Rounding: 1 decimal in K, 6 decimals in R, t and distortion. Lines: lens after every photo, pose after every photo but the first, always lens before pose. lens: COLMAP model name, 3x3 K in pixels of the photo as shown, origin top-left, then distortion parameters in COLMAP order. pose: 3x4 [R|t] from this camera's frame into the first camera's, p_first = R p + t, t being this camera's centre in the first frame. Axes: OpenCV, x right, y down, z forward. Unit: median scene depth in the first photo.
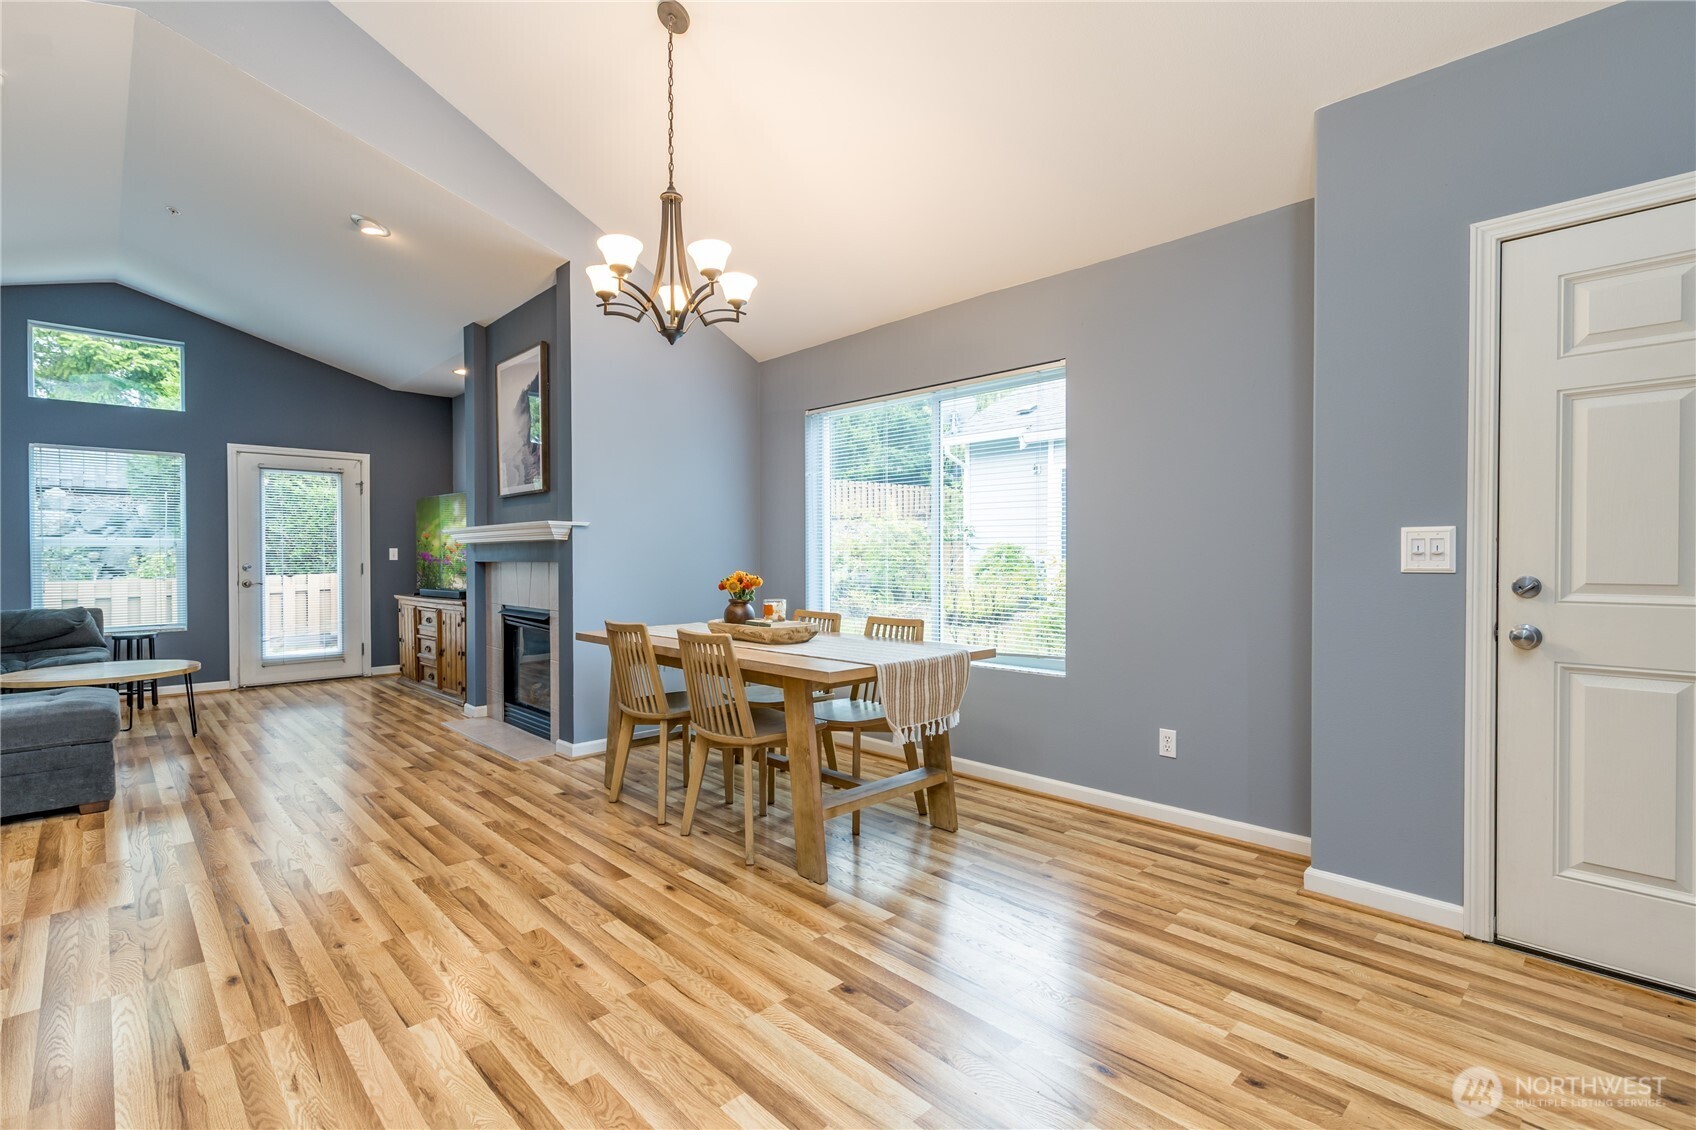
lens RADIAL K [[769.2, 0, 838.3], [0, 769.2, 561.0], [0, 0, 1]] dist [0.004269, 0.000652]
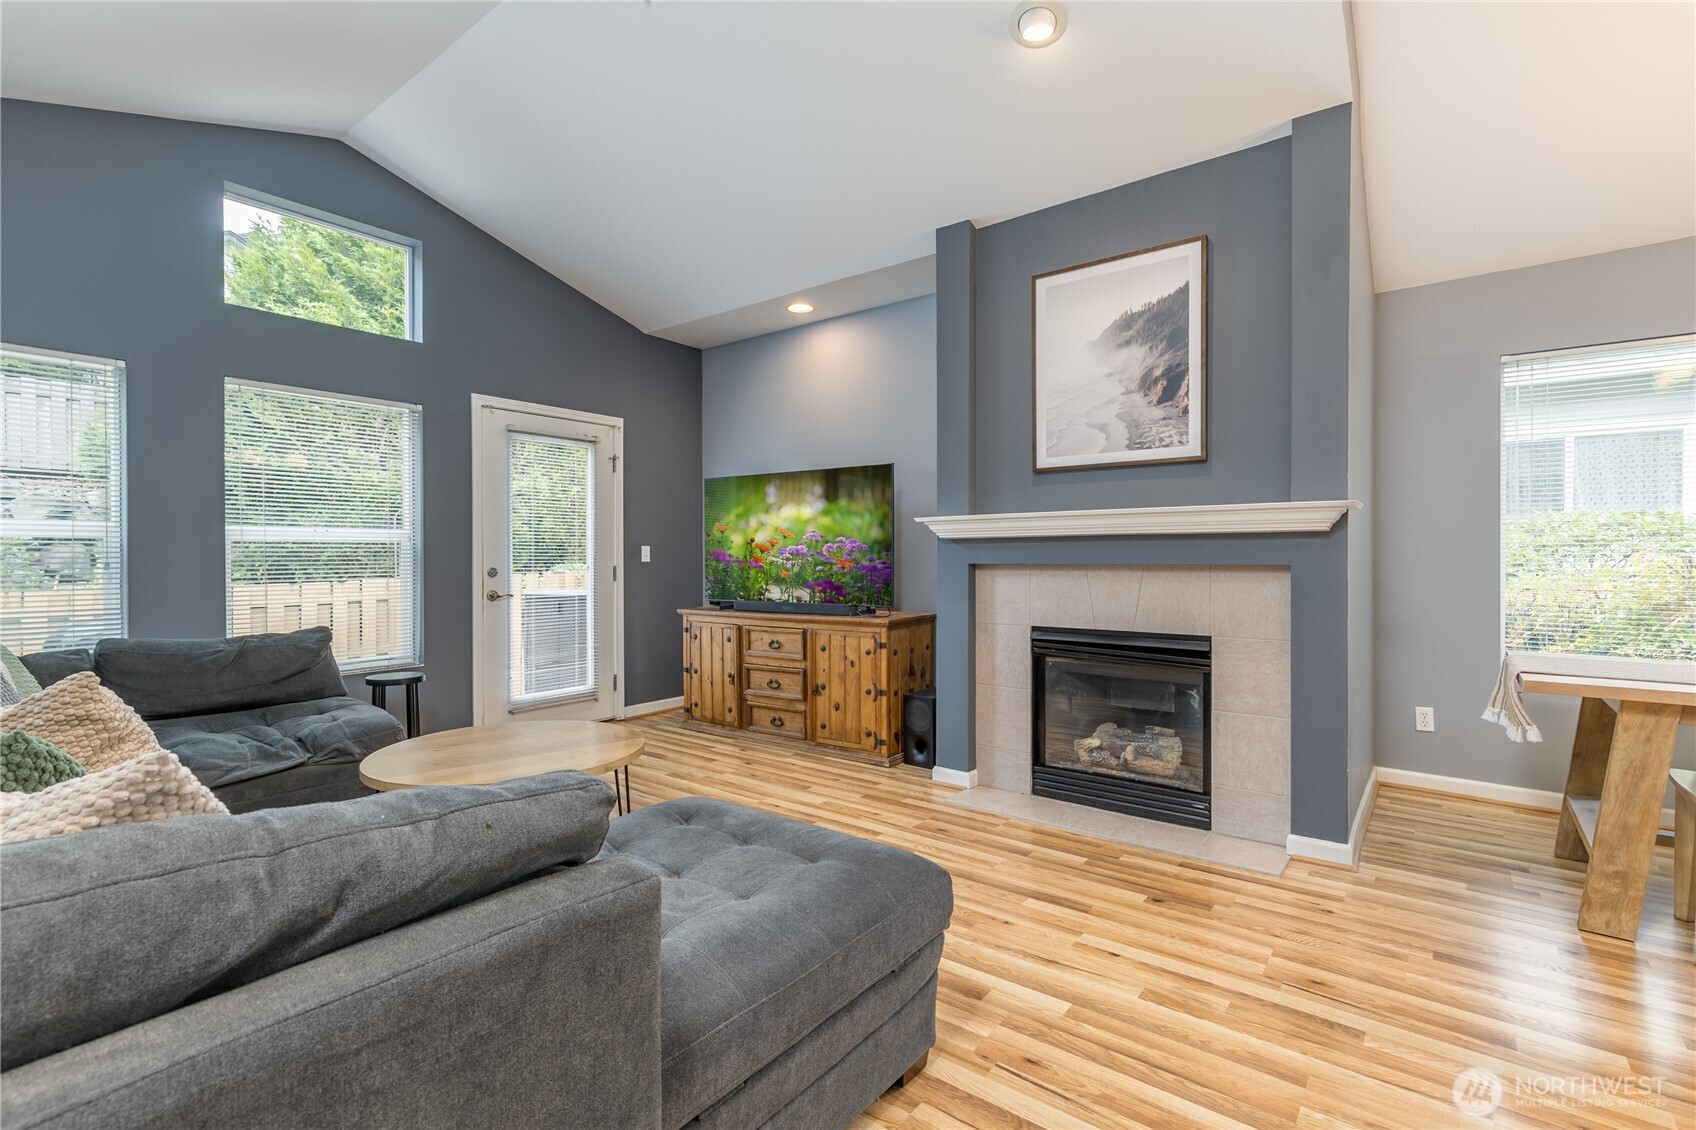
lens RADIAL K [[769.2, 0, 843.6], [0, 769.2, 561.9], [0, 0, 1]] dist [0.004269, 0.000652]
pose [[0.990583, 0.001439, 0.136904, -0.626357], [-0.001115, 0.999996, -0.002443, 0.000708], [-0.136907, 0.002268, 0.990581, 0.302730]]
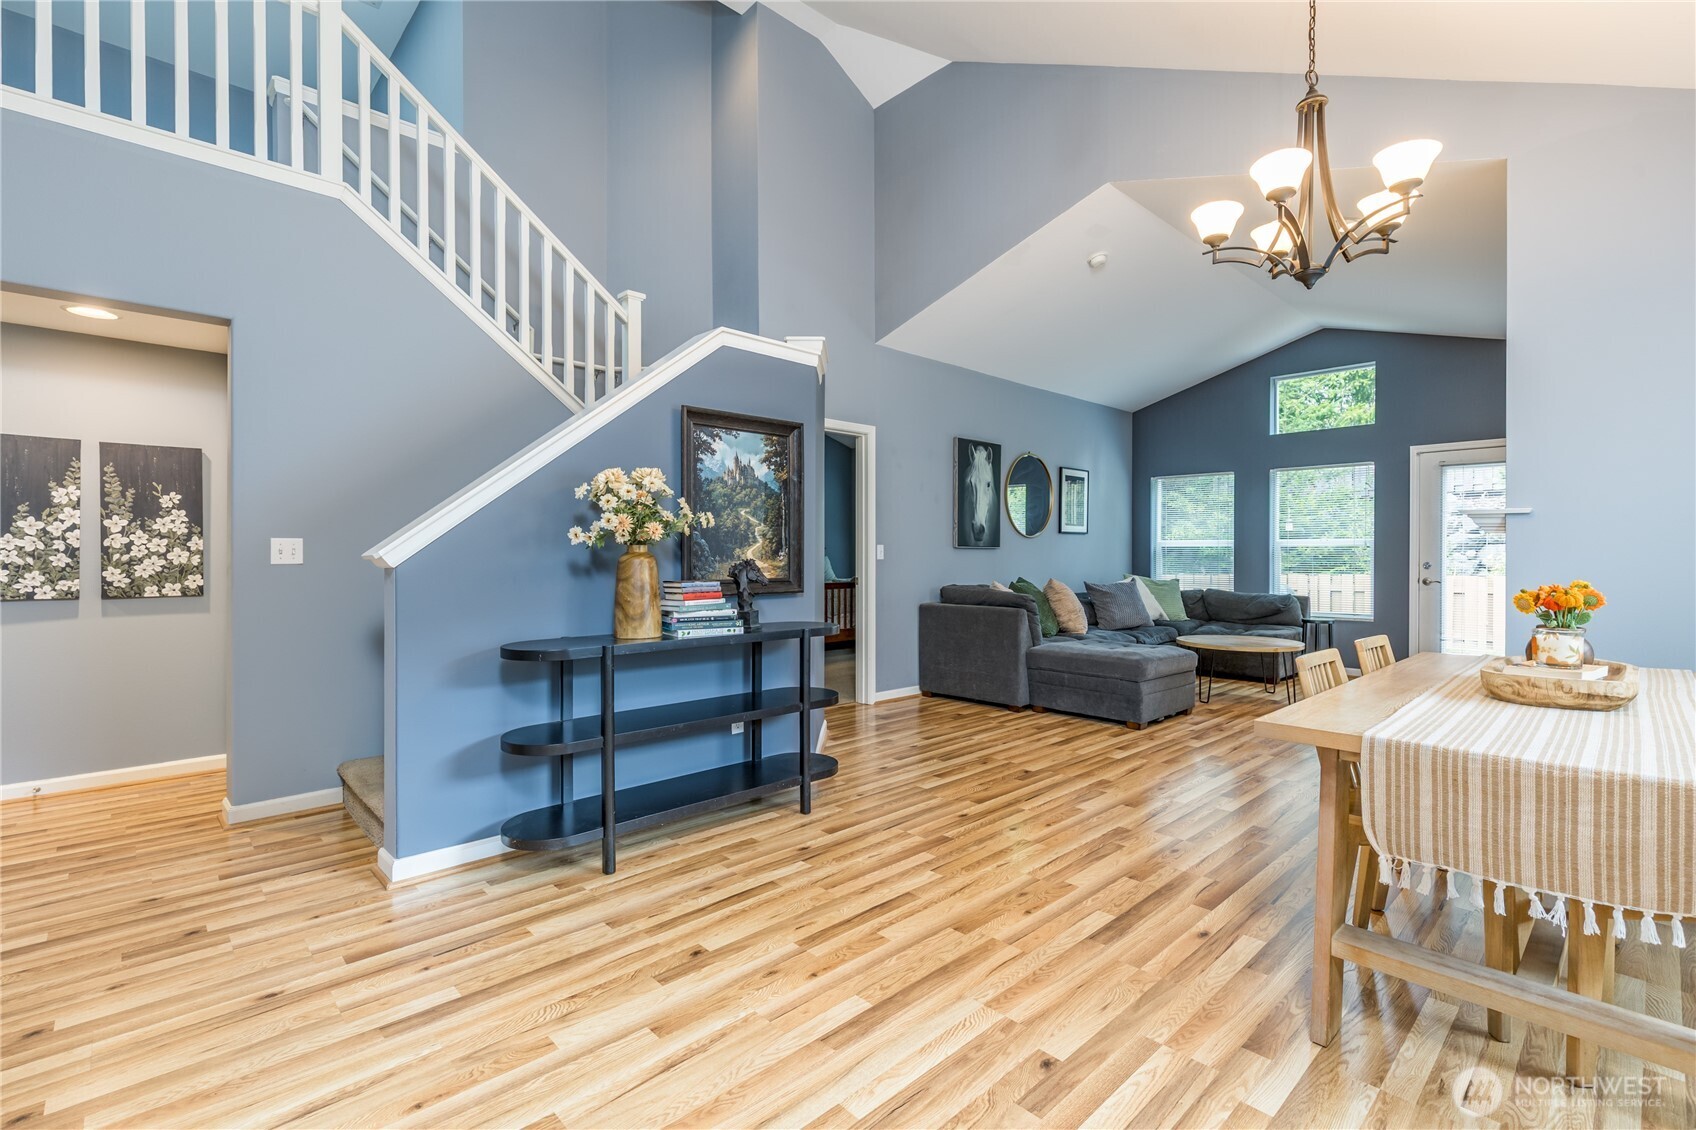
lens RADIAL K [[769.2, 0, 836.8], [0, 769.2, 560.6], [0, 0, 1]] dist [0.004269, 0.000652]
pose [[-0.006289, 0.010804, -0.999922, 0.292568], [-0.008410, 0.999906, 0.010857, -0.003173], [0.999945, 0.008477, -0.006198, 0.259978]]
